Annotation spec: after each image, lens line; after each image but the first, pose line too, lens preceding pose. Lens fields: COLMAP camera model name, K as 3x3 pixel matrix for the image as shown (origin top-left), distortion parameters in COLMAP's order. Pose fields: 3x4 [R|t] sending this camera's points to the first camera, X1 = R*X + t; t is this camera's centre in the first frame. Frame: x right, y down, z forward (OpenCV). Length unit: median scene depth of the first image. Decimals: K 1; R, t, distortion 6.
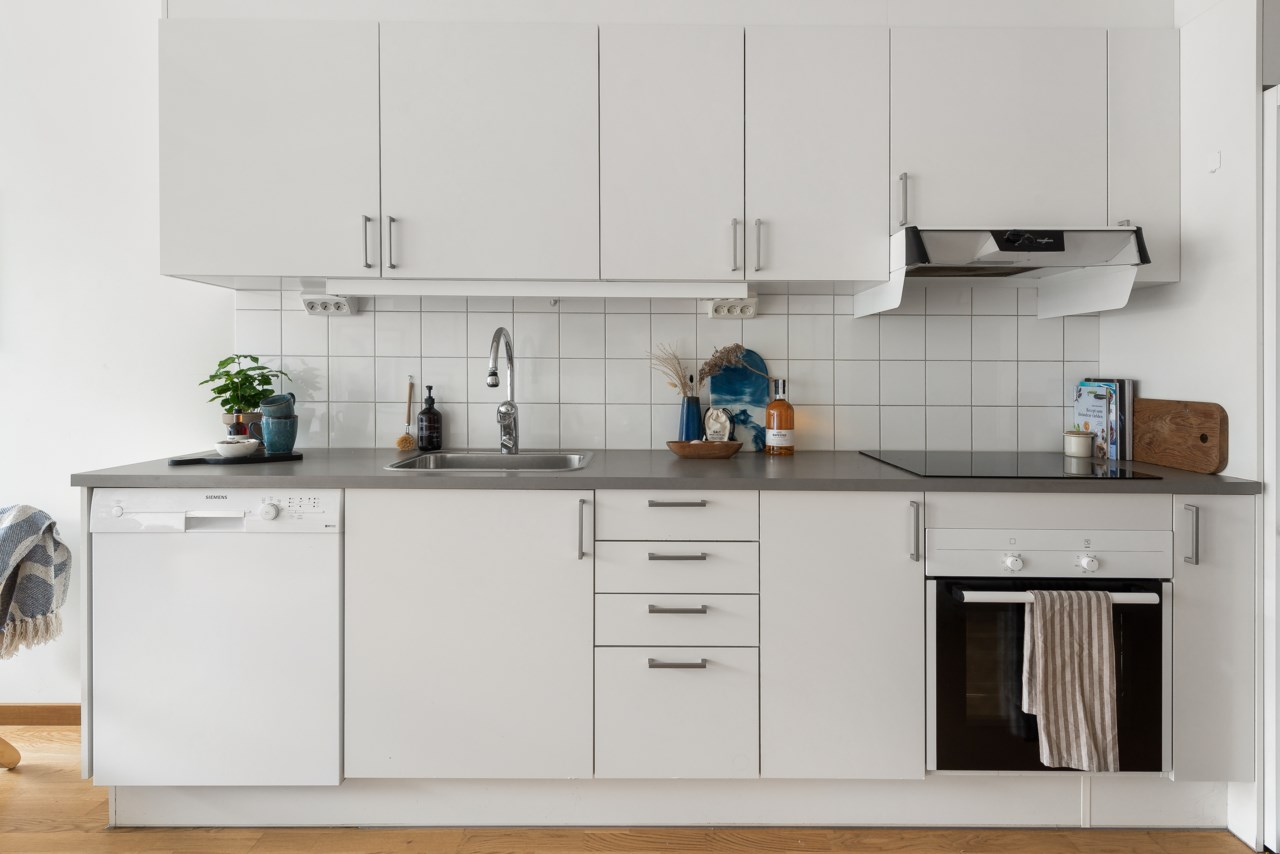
lens RADIAL K [[697.9, 0, 638.8], [0, 697.9, 376.4], [0, 0, 1]] dist [0.002502, -0.000856]
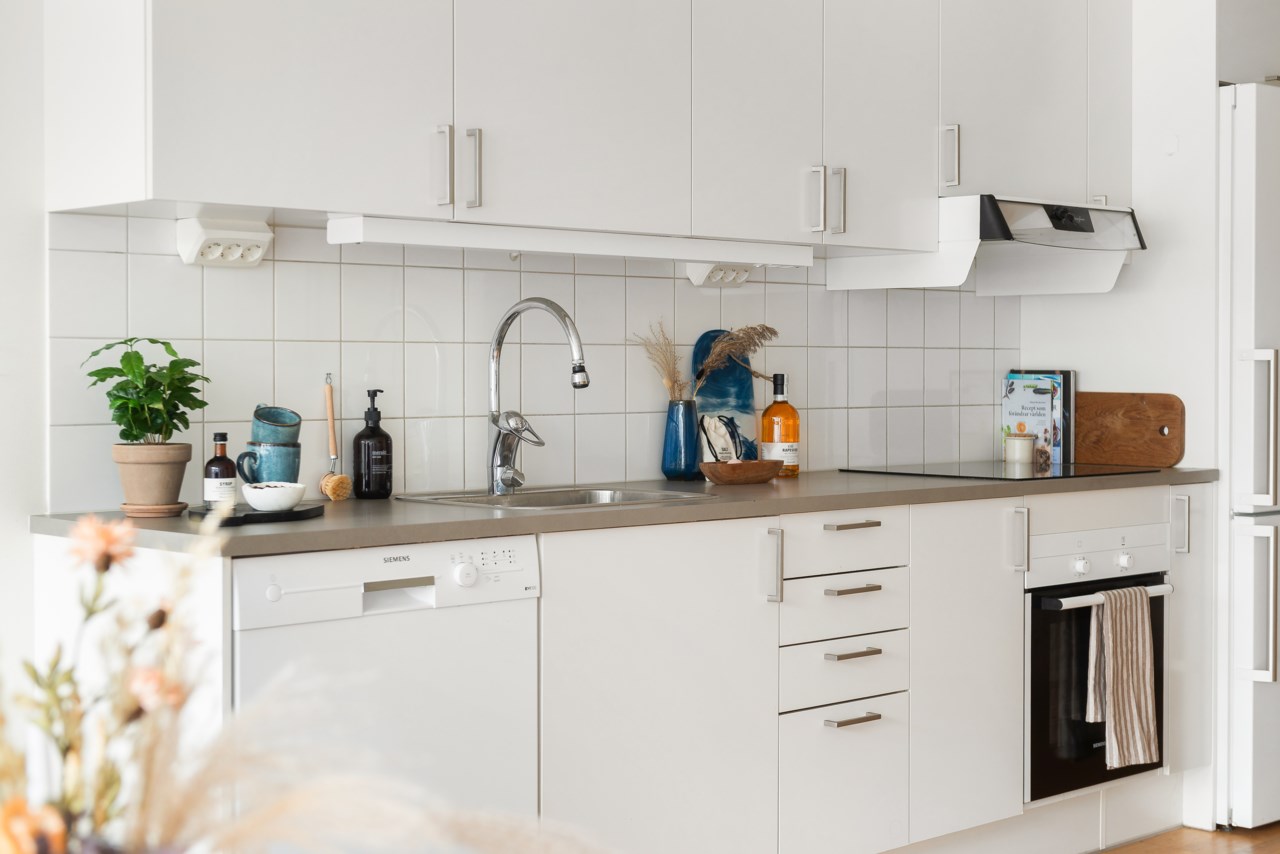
lens RADIAL K [[2023.5, 0, 640.0], [0, 2023.5, 424.2], [0, 0, 1]] dist [0.016980, 0.000000]
pose [[0.712443, -0.025749, 0.701257, -1.528874], [0.007412, 0.999547, 0.029172, -0.006699], [-0.701690, -0.015586, 0.712312, -0.443716]]
